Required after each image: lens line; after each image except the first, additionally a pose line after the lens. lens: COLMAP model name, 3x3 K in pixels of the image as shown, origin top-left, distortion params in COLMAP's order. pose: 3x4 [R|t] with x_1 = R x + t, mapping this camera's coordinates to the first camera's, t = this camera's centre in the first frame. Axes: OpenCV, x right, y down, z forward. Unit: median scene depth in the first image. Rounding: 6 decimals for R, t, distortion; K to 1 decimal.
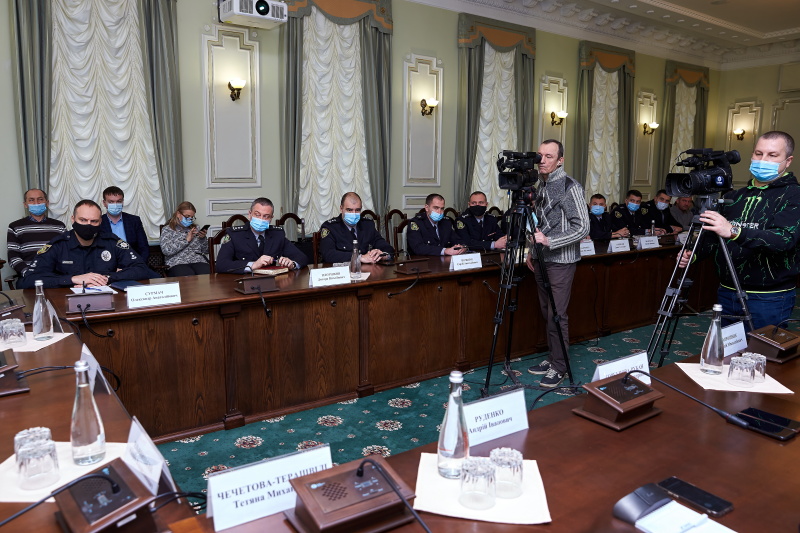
lens RADIAL K [[578.4, 0, 400.0], [0, 578.4, 266.5], [0, 0, 1]] dist [-0.057847, -0.000127]
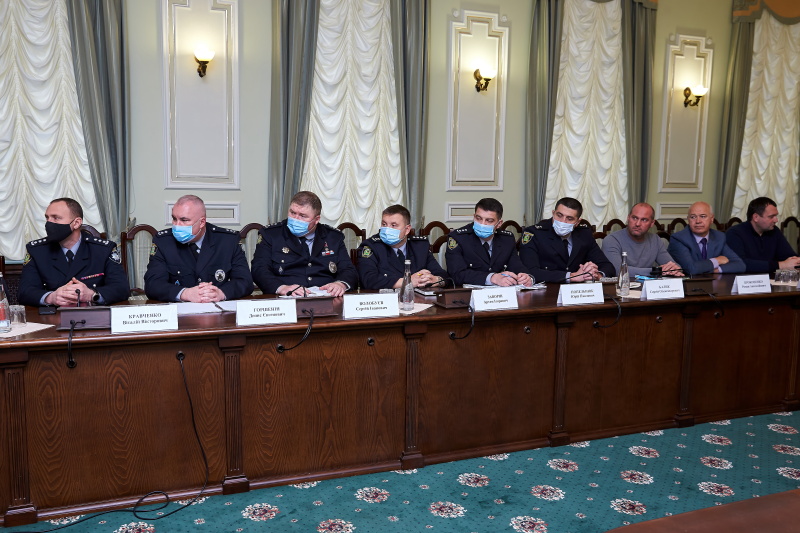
lens RADIAL K [[710.2, 0, 400.0], [0, 710.2, 266.5], [0, 0, 1]] dist [-0.011705, -0.003584]
pose [[0.972698, 0.038230, -0.228904, 0.156871], [-0.045187, 0.998660, -0.025227, -0.016083], [0.227633, 0.034882, 0.973122, 0.108859]]
